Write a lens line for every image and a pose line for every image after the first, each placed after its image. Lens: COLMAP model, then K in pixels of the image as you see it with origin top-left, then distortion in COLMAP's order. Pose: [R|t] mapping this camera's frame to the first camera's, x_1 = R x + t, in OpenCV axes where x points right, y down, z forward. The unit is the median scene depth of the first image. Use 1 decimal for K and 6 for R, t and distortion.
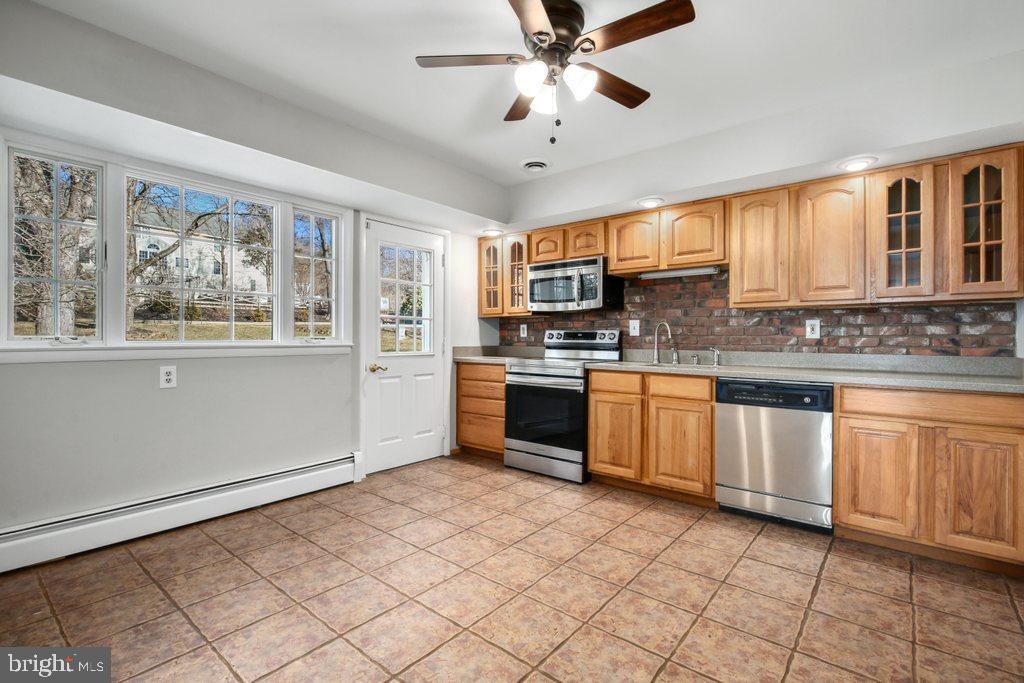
lens RADIAL K [[469.7, 0, 510.2], [0, 469.7, 337.8], [0, 0, 1]] dist [0.008401, -0.000413]
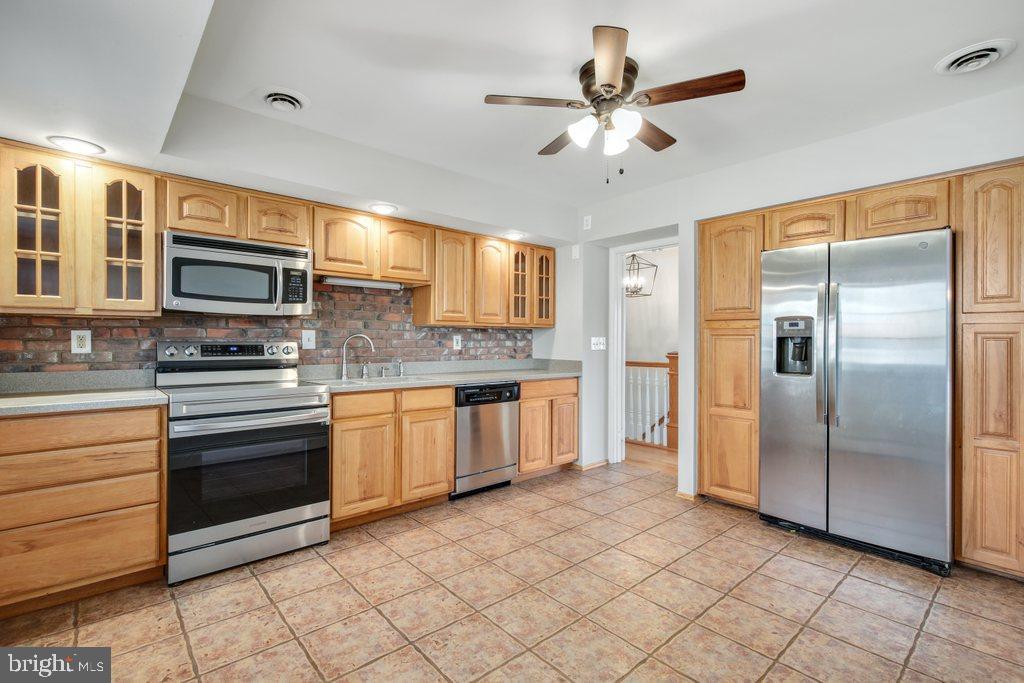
lens RADIAL K [[469.7, 0, 509.9], [0, 469.7, 341.4], [0, 0, 1]] dist [0.008401, -0.000413]
pose [[0.154971, -0.003268, 0.987914, -0.621096], [-0.000791, 0.999994, 0.003432, -0.025689], [-0.987919, -0.001313, 0.154967, 0.632600]]
